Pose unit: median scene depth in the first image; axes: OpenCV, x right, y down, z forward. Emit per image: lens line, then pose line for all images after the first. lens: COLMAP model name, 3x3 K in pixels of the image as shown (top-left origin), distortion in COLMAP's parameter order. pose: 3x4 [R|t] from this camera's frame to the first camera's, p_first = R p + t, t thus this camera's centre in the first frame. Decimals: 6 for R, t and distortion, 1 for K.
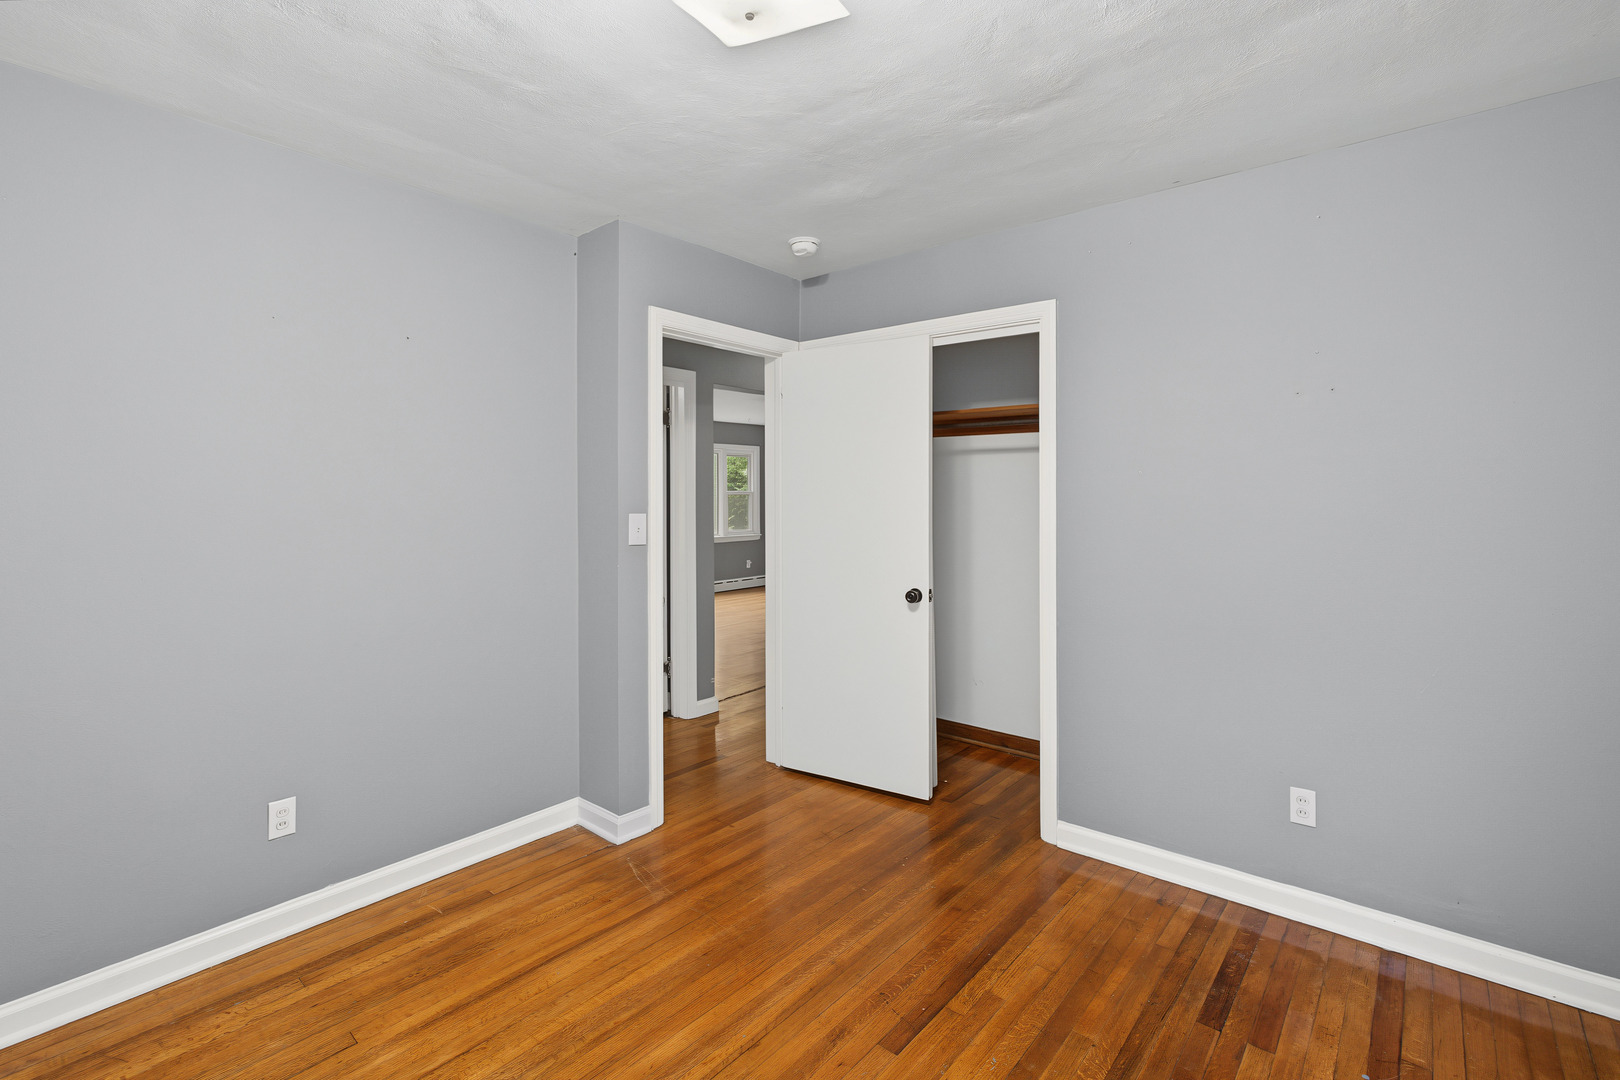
lens RADIAL K [[719.4, 0, 781.3], [0, 719.4, 493.9], [0, 0, 1]] dist [0.018651, 0.000277]
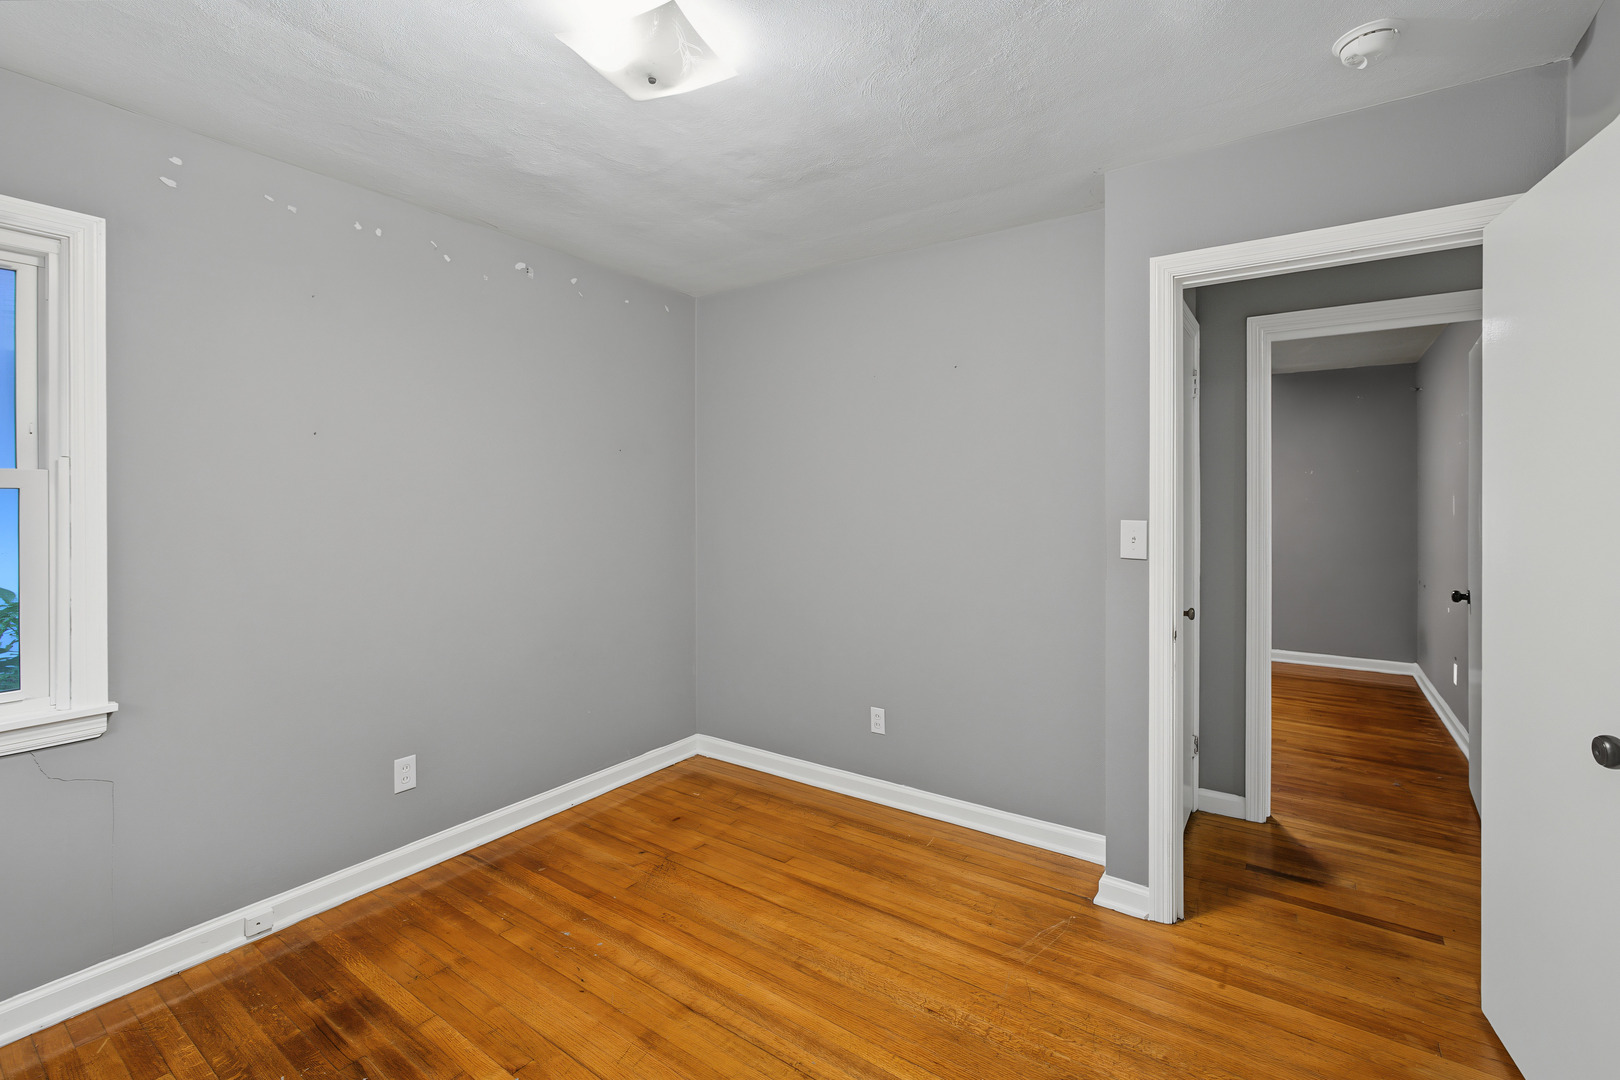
lens RADIAL K [[703.8, 0, 827.7], [0, 703.8, 497.3], [0, 0, 1]] dist [-0.000694, 0.000078]
pose [[0.142878, -0.002360, -0.989737, 0.667877], [0.009163, 0.999957, -0.001062, -0.000599], [0.989698, -0.008917, 0.142894, 0.680966]]
